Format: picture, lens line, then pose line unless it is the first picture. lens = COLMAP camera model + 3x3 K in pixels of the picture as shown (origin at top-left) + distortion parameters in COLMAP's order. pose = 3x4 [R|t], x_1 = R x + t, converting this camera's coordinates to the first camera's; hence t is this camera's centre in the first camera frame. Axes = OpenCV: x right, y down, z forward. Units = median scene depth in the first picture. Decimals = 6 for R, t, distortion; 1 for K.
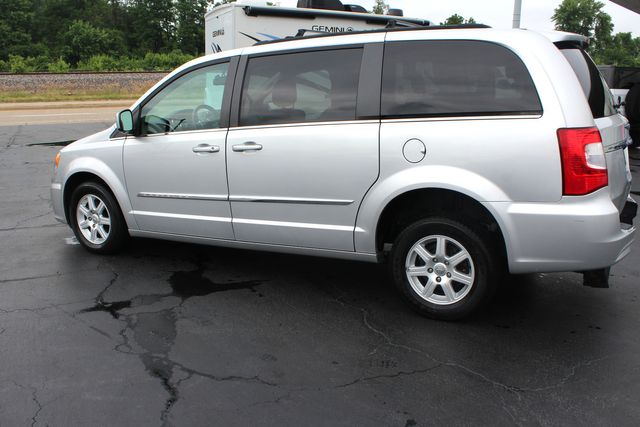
lens RADIAL K [[606.9, 0, 320.0], [0, 606.9, 213.5], [0, 0, 1]] dist [-0.168959, 0.183501]
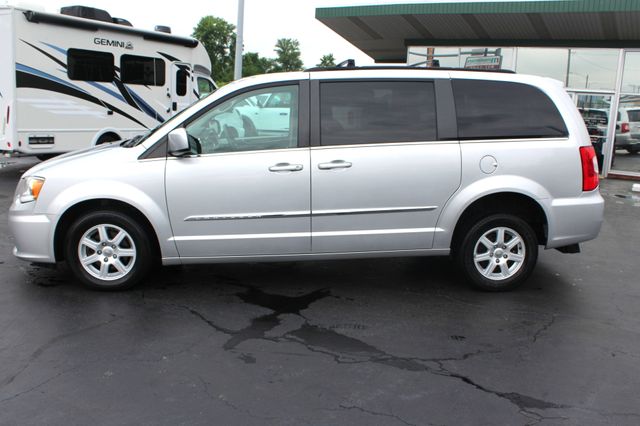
lens RADIAL K [[610.0, 0, 320.0], [0, 610.0, 213.0], [0, 0, 1]] dist [-0.167758, 0.183520]
pose [[0.823254, -0.072890, 0.562974, -0.738293], [0.086463, 0.996252, 0.002550, -0.027909], [-0.561050, 0.046577, 0.826470, 0.108681]]
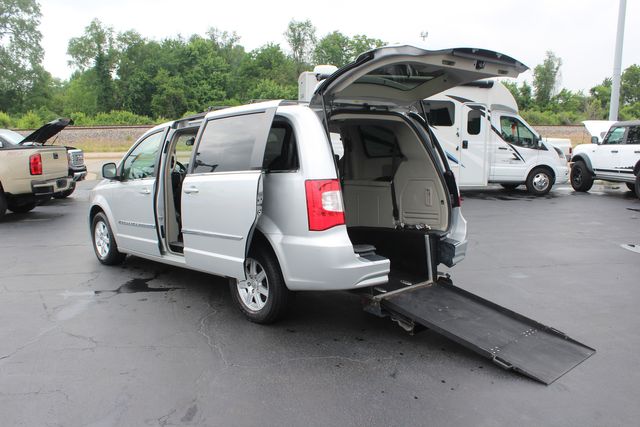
lens RADIAL K [[587.9, 0, 320.0], [0, 587.9, 213.5], [0, 0, 1]] dist [-0.166844, 0.186725]
pose [[0.952054, 0.035309, -0.303886, 0.627917], [-0.059238, 0.995795, -0.069884, 0.016376], [0.300141, 0.084535, 0.950142, -0.178120]]
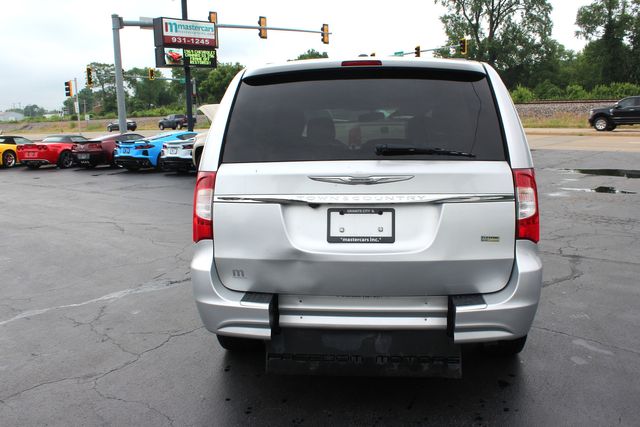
lens RADIAL K [[606.9, 0, 320.0], [0, 606.9, 213.5], [0, 0, 1]] dist [-0.168959, 0.183501]
pose [[0.403286, 0.139998, -0.904301, 1.152171], [-0.176891, 0.981515, 0.073064, -0.161934], [0.897814, 0.130497, 0.420596, 0.697445]]
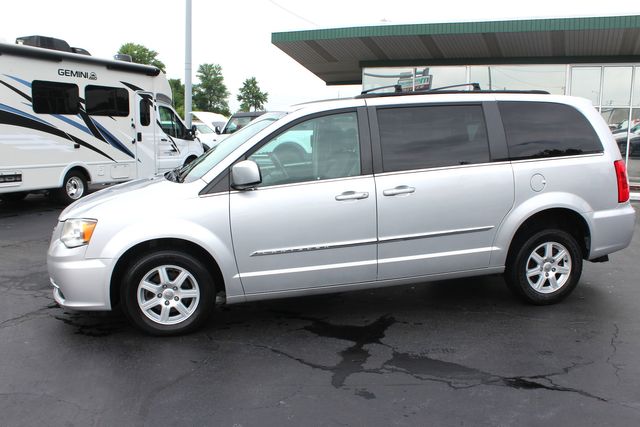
lens RADIAL K [[606.9, 0, 320.0], [0, 606.9, 213.5], [0, 0, 1]] dist [-0.168959, 0.183501]
pose [[0.741517, -0.097927, 0.663749, -0.919606], [0.145293, 0.989253, -0.016366, -0.069854], [-0.655013, 0.108574, 0.747777, 0.271662]]
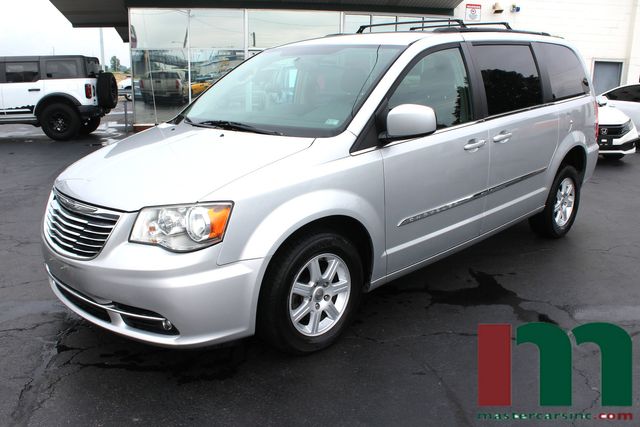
lens RADIAL K [[587.9, 0, 320.0], [0, 587.9, 213.5], [0, 0, 1]] dist [-0.166844, 0.186725]
pose [[0.273191, -0.221156, 0.936192, -1.093452], [0.203191, 0.964522, 0.168555, -0.201396], [-0.940255, 0.144178, 0.308436, 0.969565]]
